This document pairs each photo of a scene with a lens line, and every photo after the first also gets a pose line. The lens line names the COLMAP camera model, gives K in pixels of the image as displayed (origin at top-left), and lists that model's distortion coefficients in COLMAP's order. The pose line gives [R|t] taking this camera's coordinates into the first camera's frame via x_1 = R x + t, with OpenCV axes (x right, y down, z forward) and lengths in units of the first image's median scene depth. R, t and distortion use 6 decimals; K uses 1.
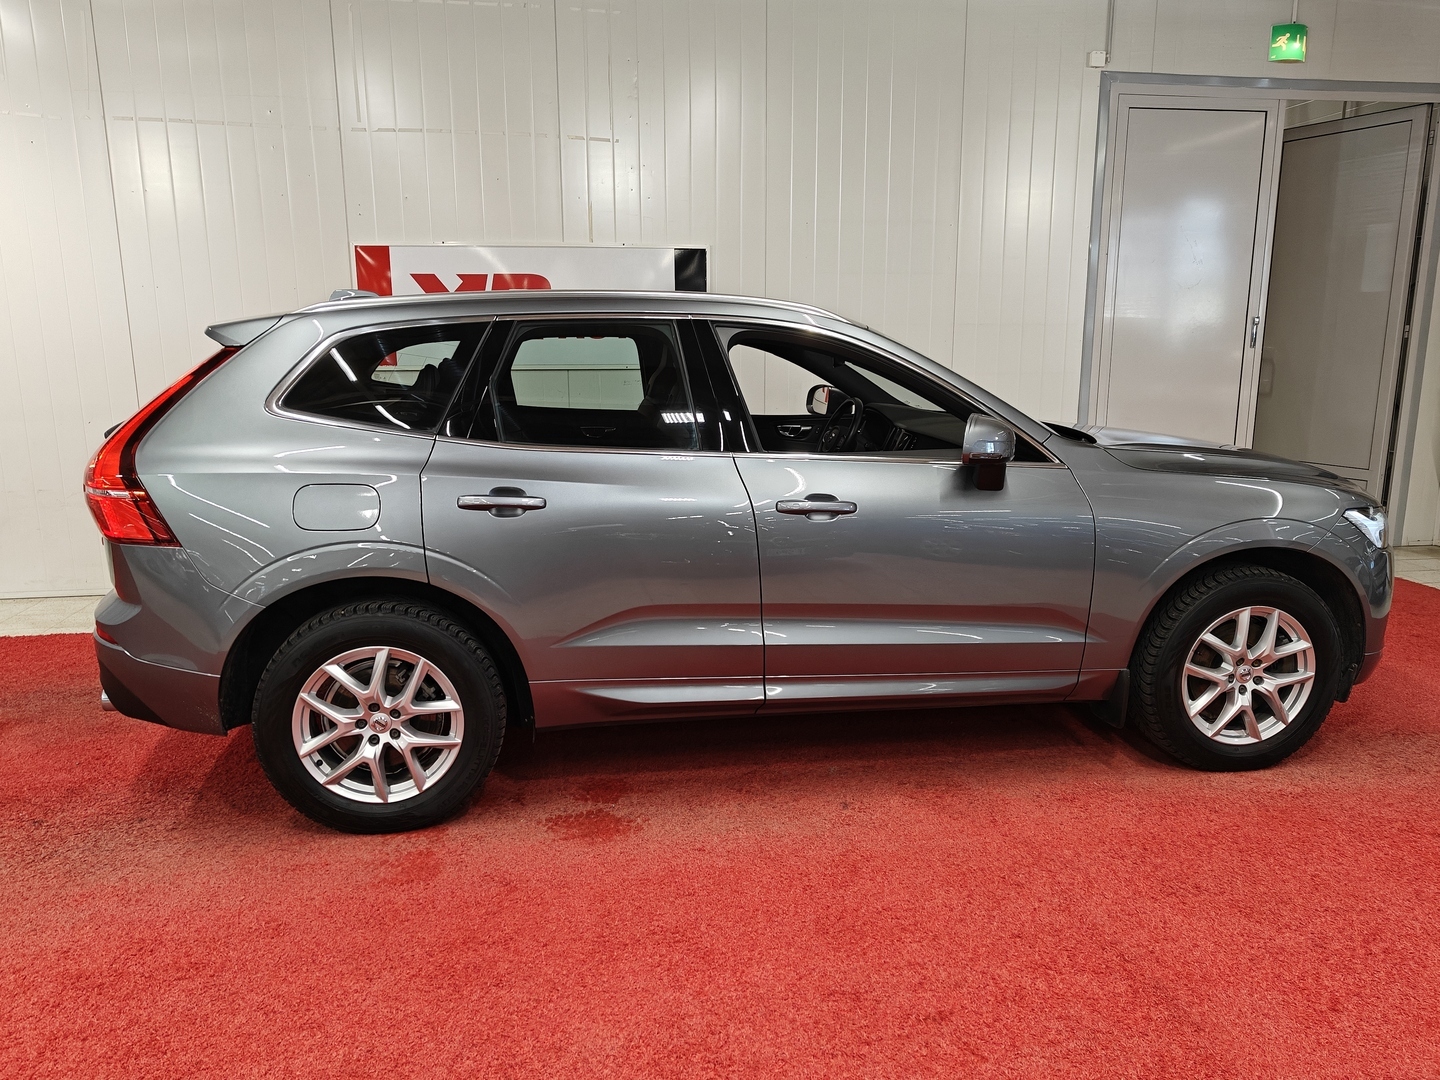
lens RADIAL K [[1087.4, 0, 722.5], [0, 1087.4, 535.9], [0, 0, 1]] dist [0.026380, -0.019102]
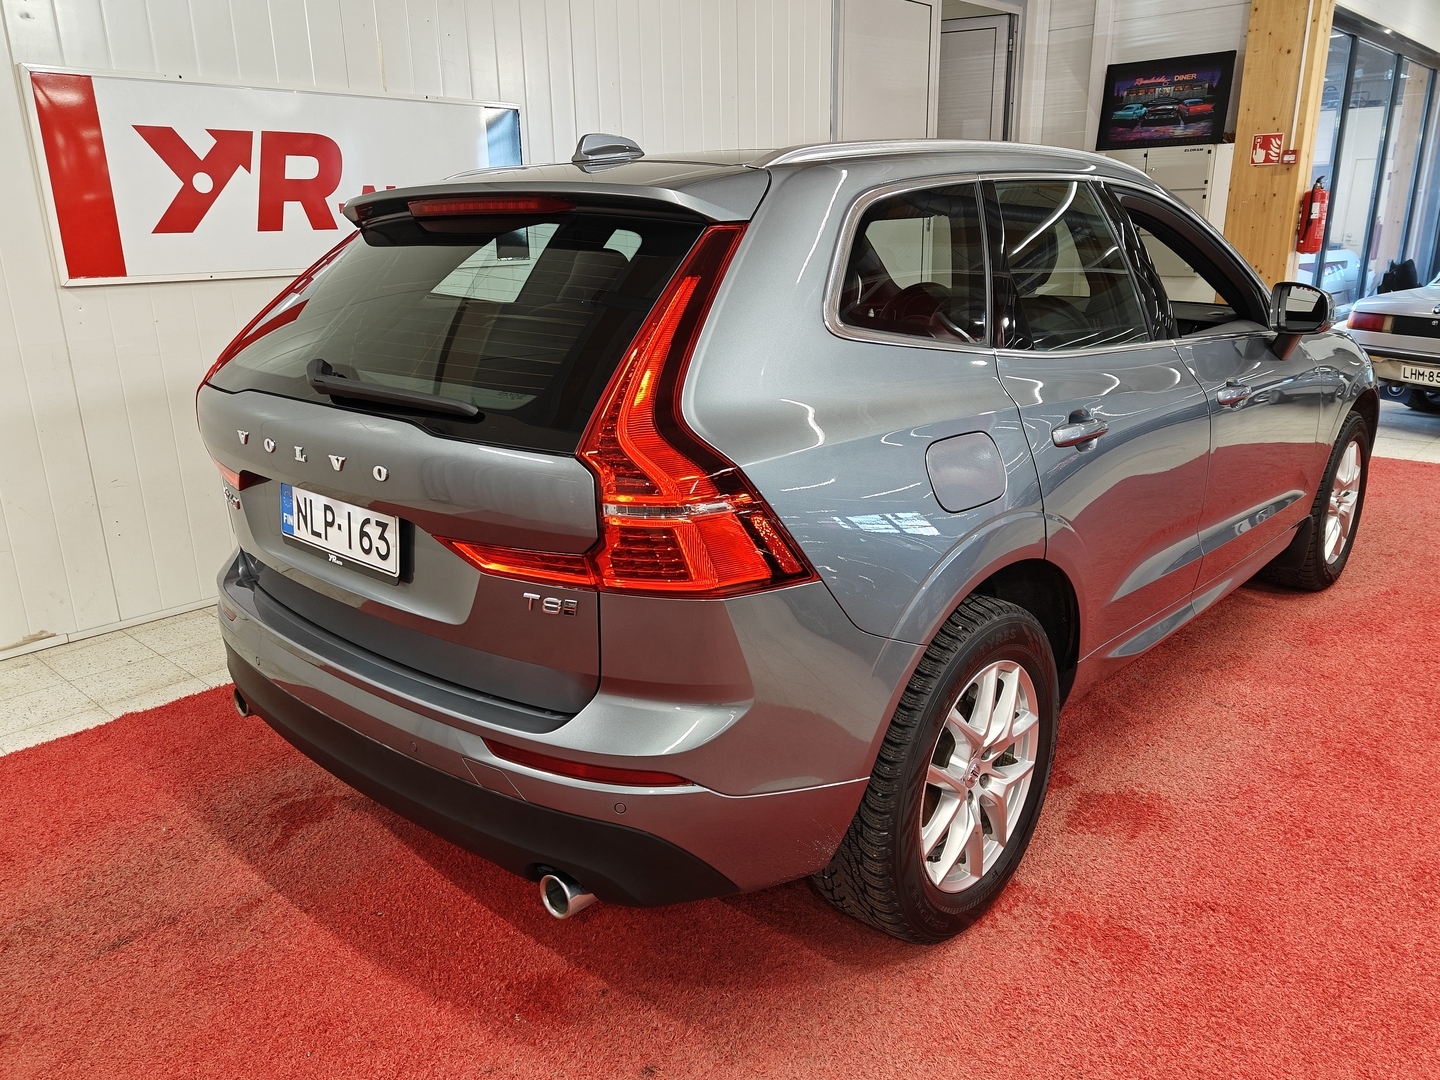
lens RADIAL K [[1087.4, 0, 722.8], [0, 1087.4, 538.8], [0, 0, 1]] dist [0.026380, -0.019102]
pose [[0.770826, -0.188755, 0.608440, -0.819533], [0.136041, 0.981837, 0.132245, -0.086279], [-0.622351, -0.019164, 0.782504, 0.552076]]
